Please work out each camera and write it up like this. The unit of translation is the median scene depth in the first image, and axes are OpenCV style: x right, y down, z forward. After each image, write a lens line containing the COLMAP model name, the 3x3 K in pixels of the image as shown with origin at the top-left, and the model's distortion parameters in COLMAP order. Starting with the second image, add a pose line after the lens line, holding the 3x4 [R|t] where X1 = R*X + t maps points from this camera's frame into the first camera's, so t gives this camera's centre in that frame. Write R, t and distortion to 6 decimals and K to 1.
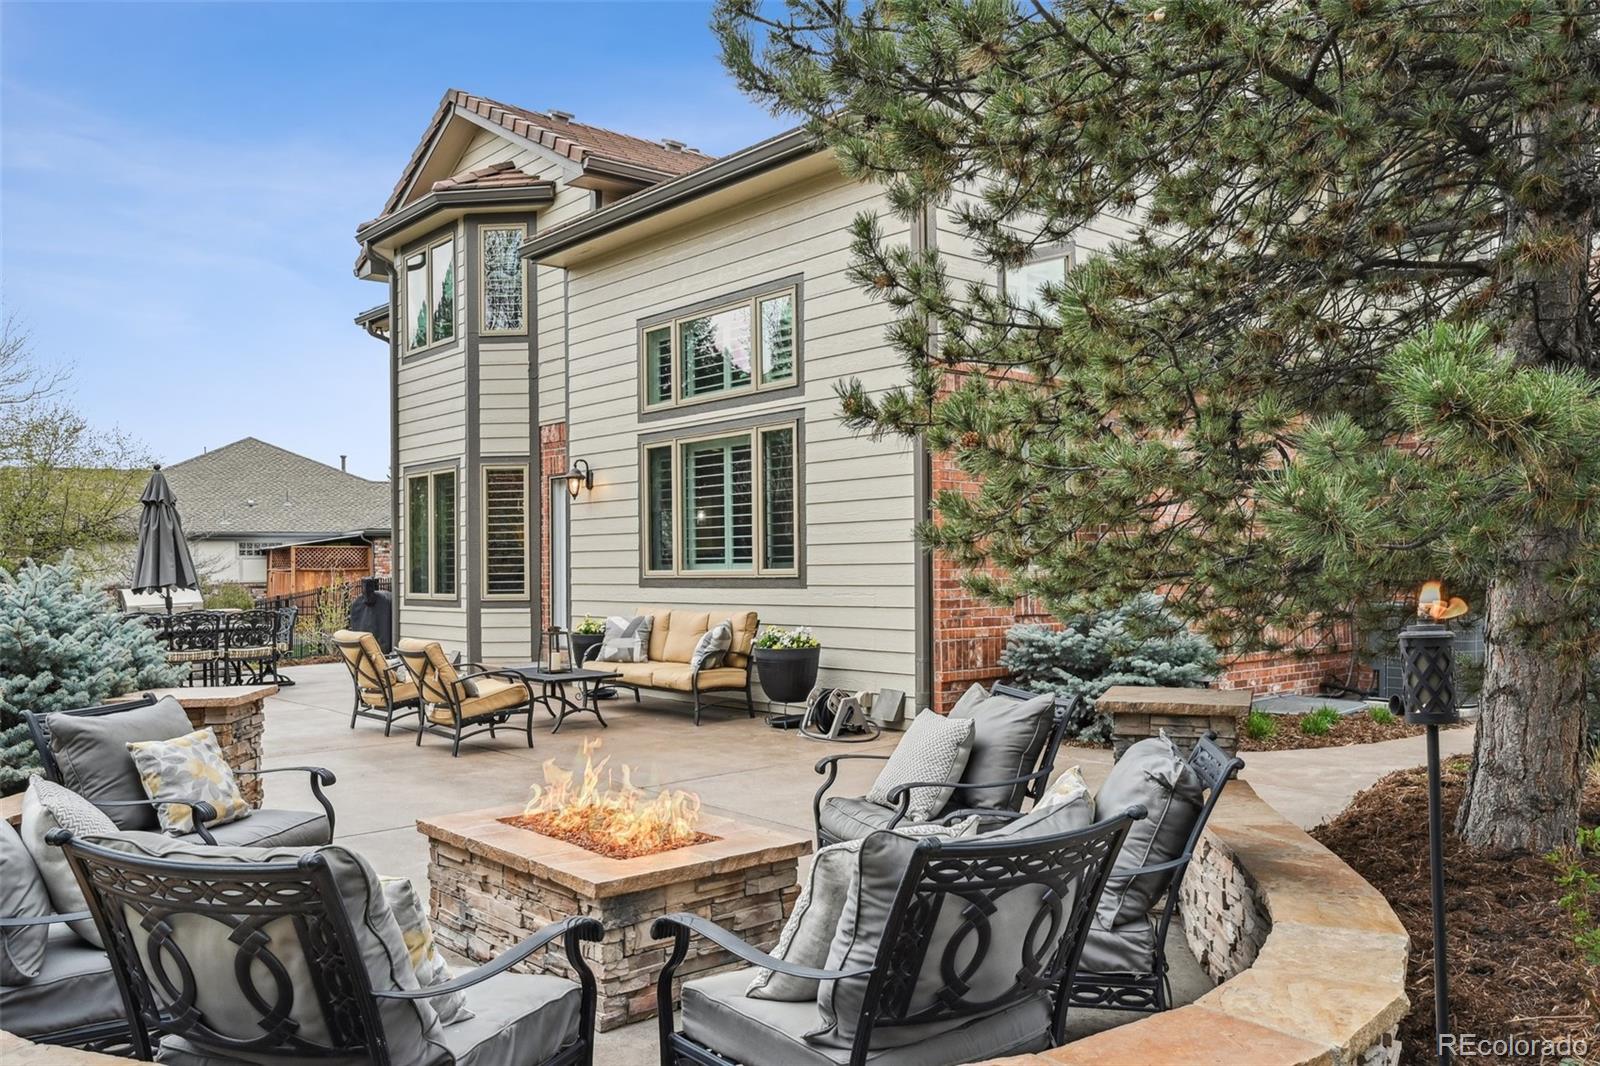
lens RADIAL K [[1243.6, 0, 797.9], [0, 1243.6, 547.2], [0, 0, 1]] dist [-0.000571, -0.001014]
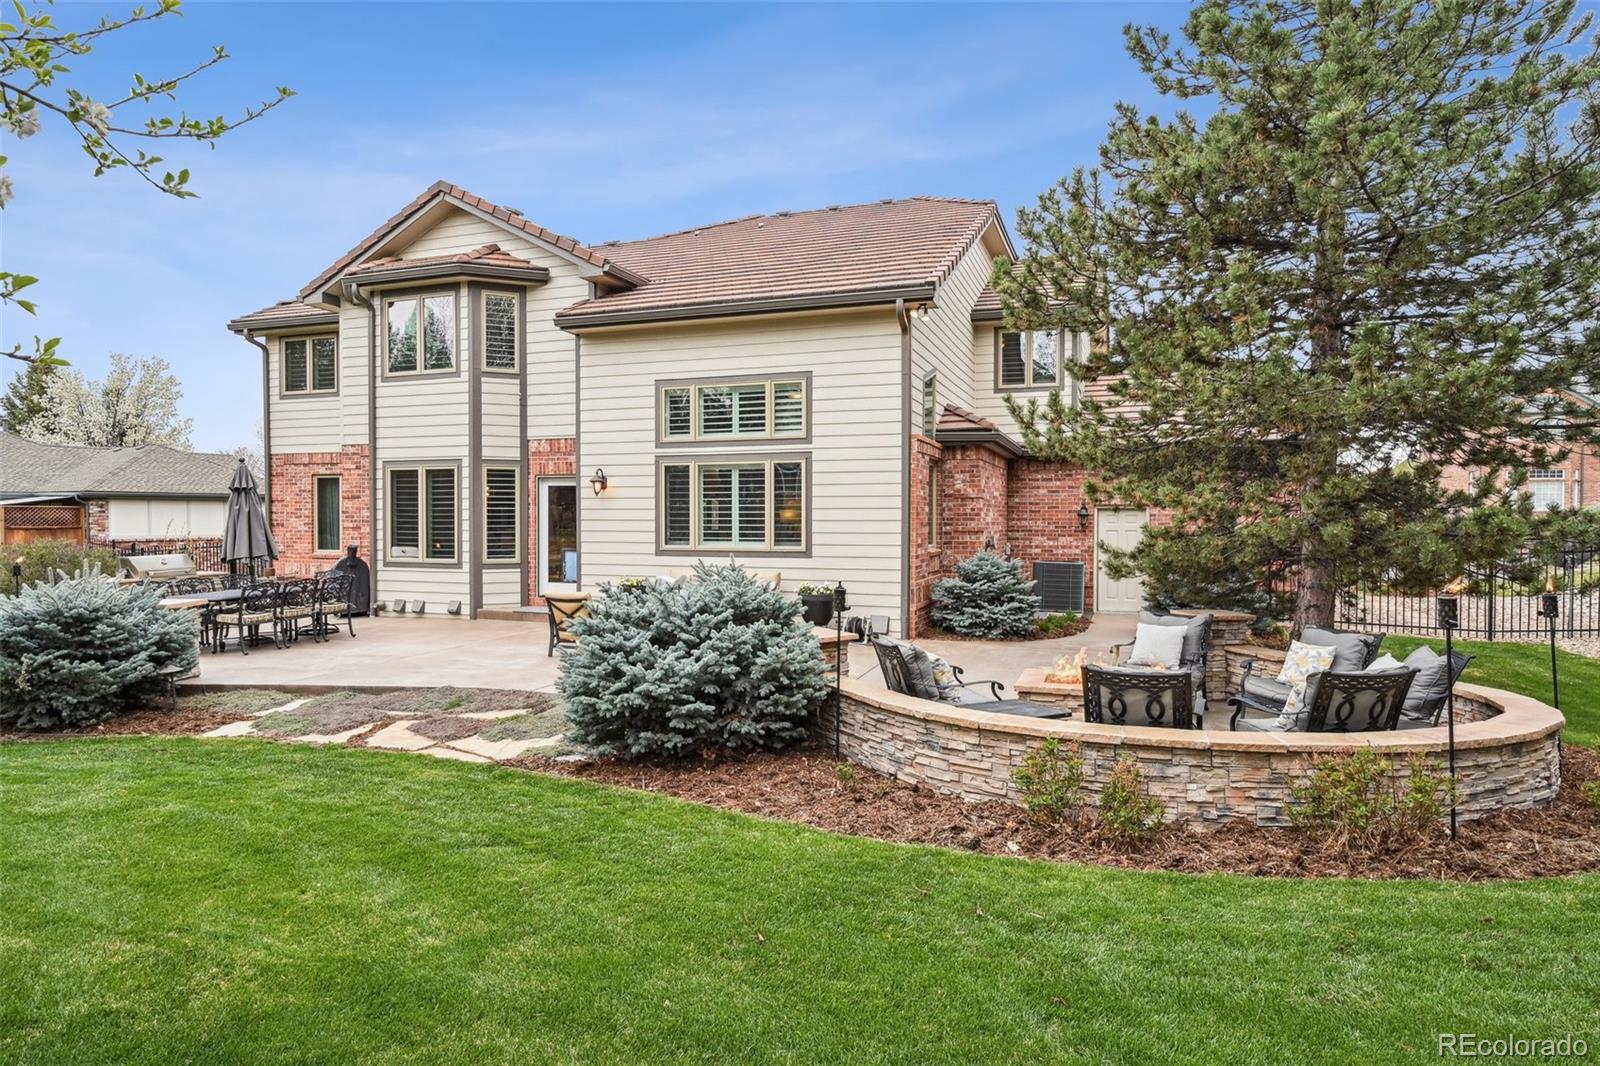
lens RADIAL K [[881.3, 0, 801.2], [0, 881.3, 519.9], [0, 0, 1]] dist [0.026259, 0.000435]
pose [[0.868732, 0.010322, 0.495176, -0.434982], [-0.018532, 0.999760, 0.011673, -0.023681], [-0.494936, -0.019317, 0.868715, -0.028488]]
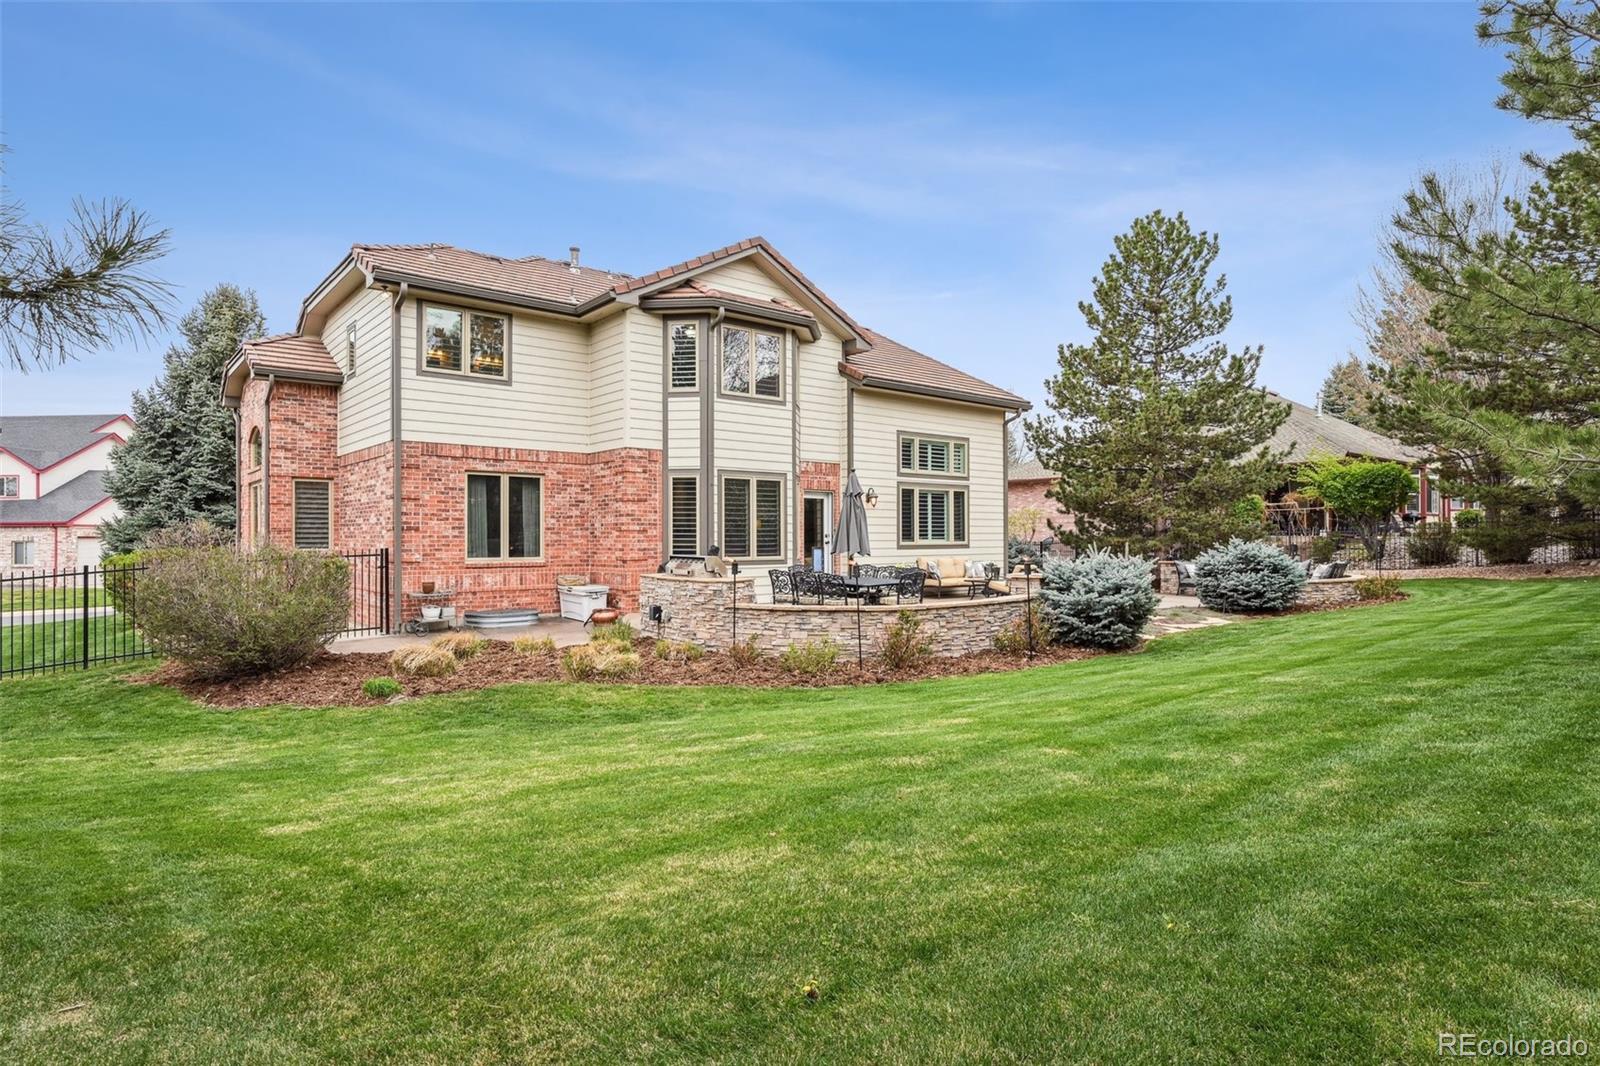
lens RADIAL K [[876.1, 0, 800.5], [0, 876.1, 531.0], [0, 0, 1]] dist [-0.000331, 0.000006]
pose [[0.019858, 0.021607, 0.999569, -1.459853], [-0.014041, 0.999674, -0.021331, 0.029996], [-0.999704, -0.013612, 0.020155, 0.972763]]
